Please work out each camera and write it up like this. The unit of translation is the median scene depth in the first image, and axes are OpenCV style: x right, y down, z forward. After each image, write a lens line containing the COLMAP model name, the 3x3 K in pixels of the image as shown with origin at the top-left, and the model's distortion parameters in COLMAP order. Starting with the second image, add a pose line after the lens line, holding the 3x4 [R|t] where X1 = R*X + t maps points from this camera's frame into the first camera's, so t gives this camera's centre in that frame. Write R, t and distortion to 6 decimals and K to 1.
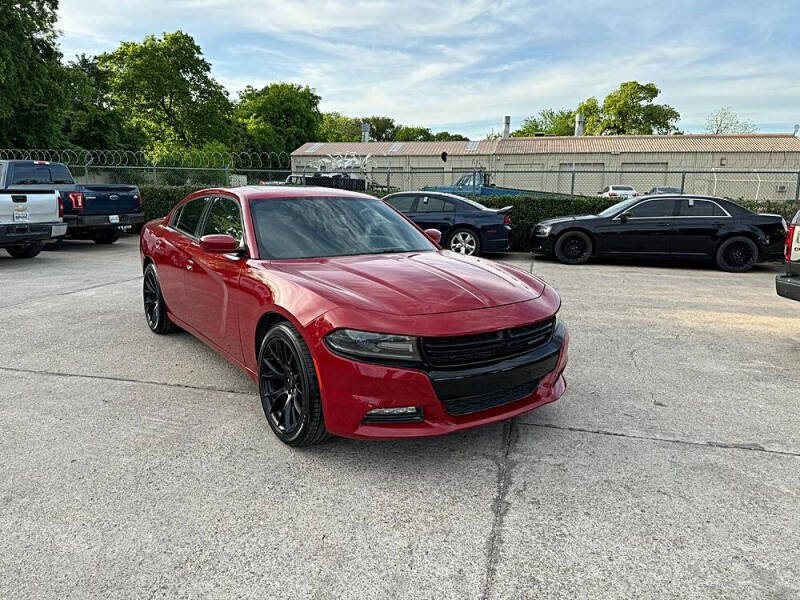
lens RADIAL K [[559.1, 0, 399.7], [0, 559.1, 312.6], [0, 0, 1]] dist [0.040205, -0.050891]
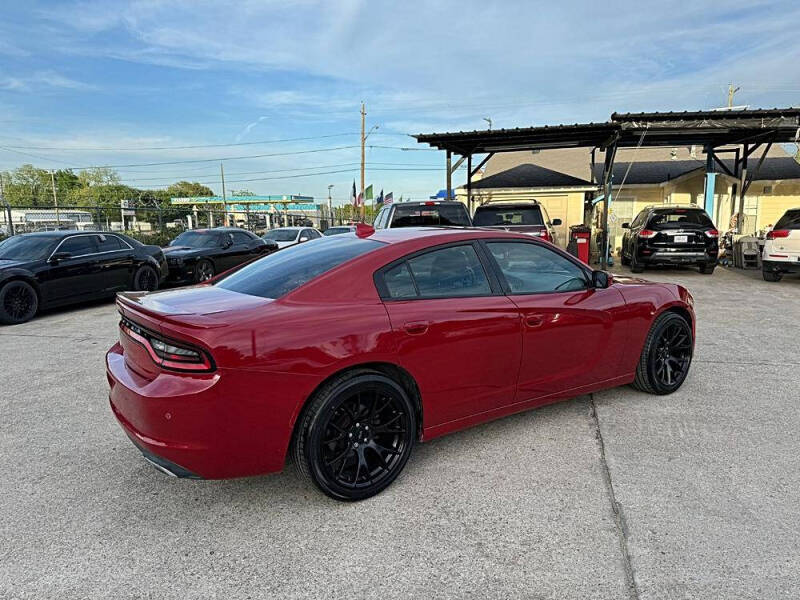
lens RADIAL K [[559.1, 0, 405.5], [0, 559.1, 313.7], [0, 0, 1]] dist [0.040205, -0.050891]
pose [[0.008514, -0.179377, 0.983744, -0.309599], [0.232299, 0.957220, 0.172530, -0.073499], [-0.972607, 0.227054, 0.049819, 0.294300]]
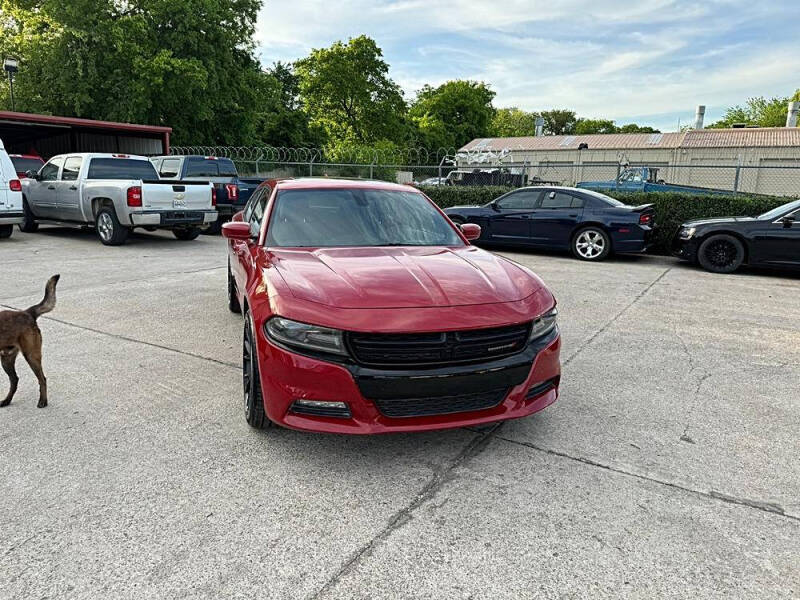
lens RADIAL K [[559.1, 0, 400.4], [0, 559.1, 306.1], [0, 0, 1]] dist [0.040205, -0.050891]
pose [[0.953631, 0.075060, -0.291468, 0.065365], [-0.076336, 0.997058, 0.007007, -0.002087], [0.291136, 0.015567, 0.956555, 0.015815]]
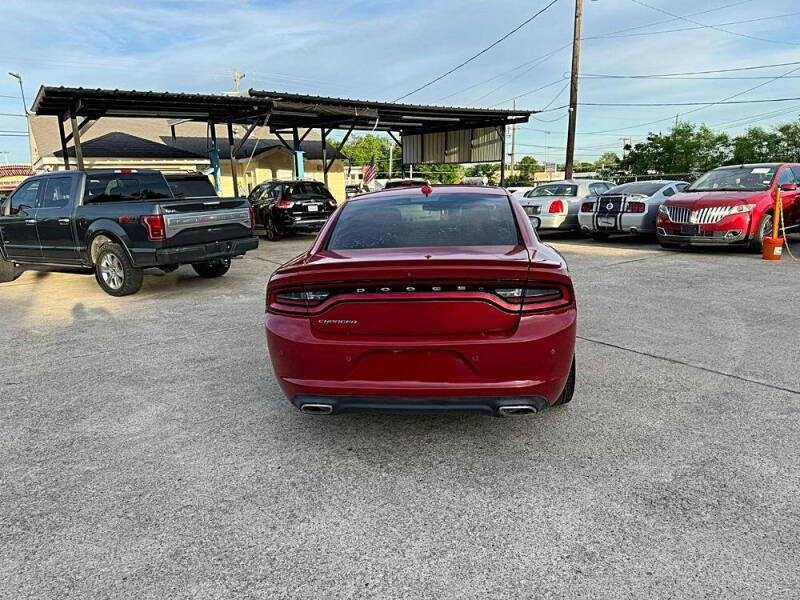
lens RADIAL K [[559.1, 0, 401.2], [0, 559.1, 305.9], [0, 0, 1]] dist [0.040205, -0.050891]
pose [[-0.742765, -0.129309, 0.656947, -0.237066], [0.168788, 0.913323, 0.370609, -0.115950], [-0.647928, 0.386160, -0.656559, 0.503260]]
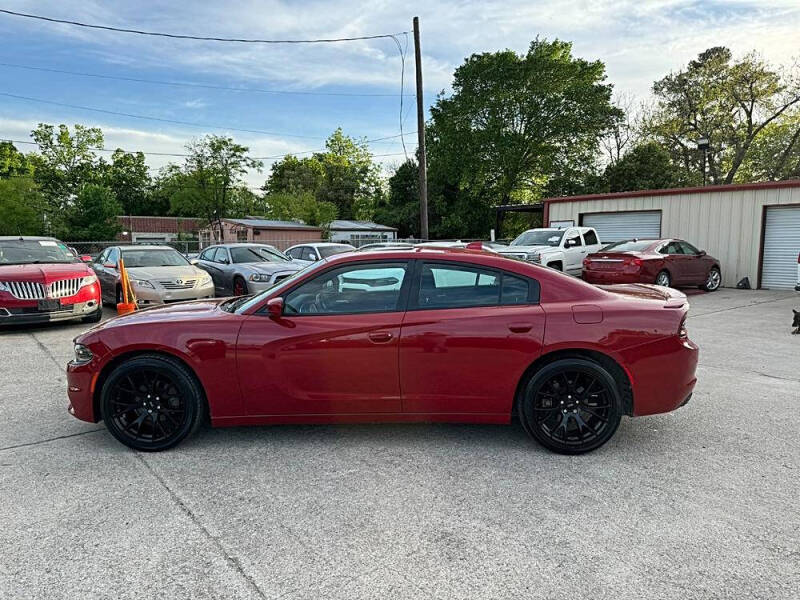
lens RADIAL K [[559.1, 0, 401.5], [0, 559.1, 305.7], [0, 0, 1]] dist [0.040205, -0.050891]
pose [[-0.608616, 0.081232, -0.789296, 0.165303], [-0.174004, 0.956868, 0.232649, -0.101186], [0.774151, 0.278934, -0.568230, 0.451354]]
